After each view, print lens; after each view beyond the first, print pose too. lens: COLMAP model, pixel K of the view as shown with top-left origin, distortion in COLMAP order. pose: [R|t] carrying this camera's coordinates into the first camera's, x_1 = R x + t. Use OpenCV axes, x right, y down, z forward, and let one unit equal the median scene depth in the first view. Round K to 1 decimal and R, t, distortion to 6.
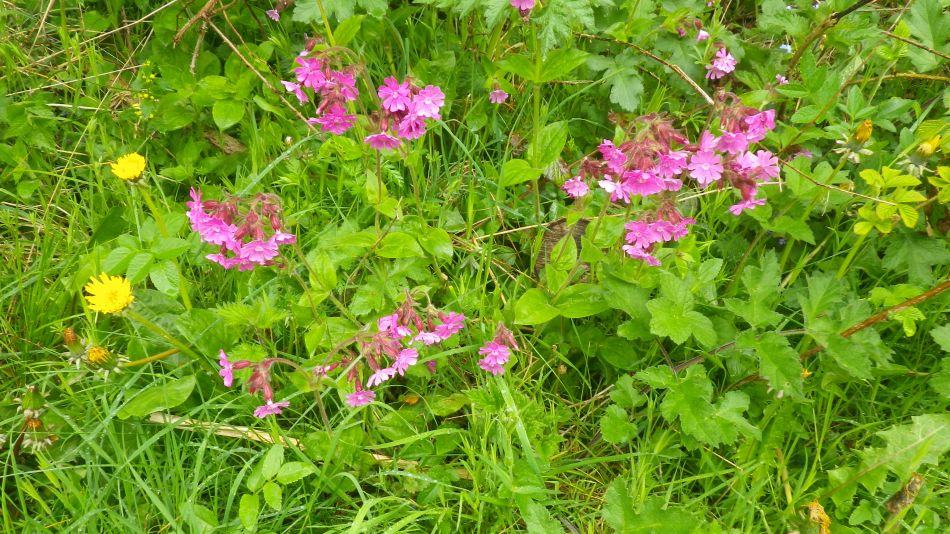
lens RADIAL K [[787.0, 0, 474.0], [0, 787.0, 268.1], [0, 0, 1]] dist [0.007815, 0.014120]
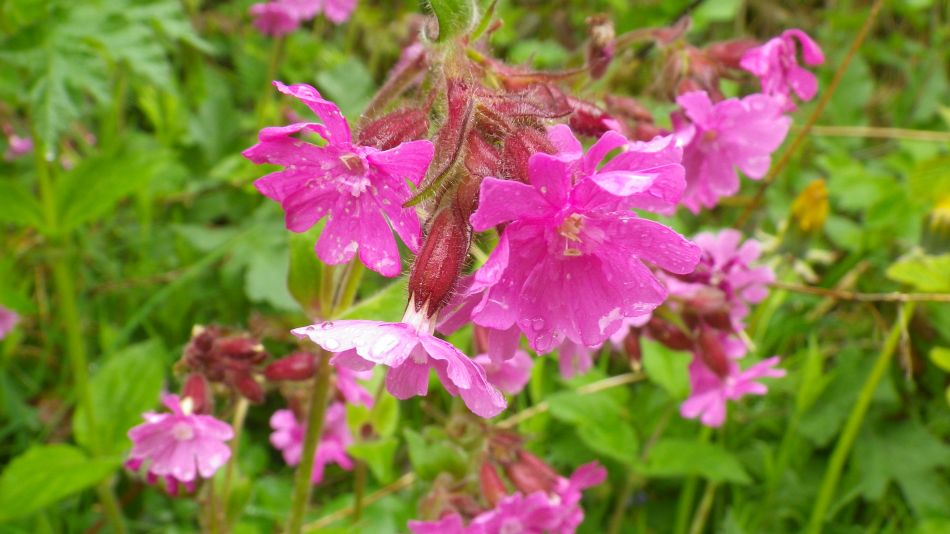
lens RADIAL K [[957.0, 0, 473.7], [0, 957.0, 268.9], [0, 0, 1]] dist [0.018833, 0.000000]
pose [[0.903881, -0.136074, 0.405565, 0.077077], [0.260945, 0.926632, -0.270667, -0.037114], [-0.338979, 0.350481, 0.873073, 0.539484]]
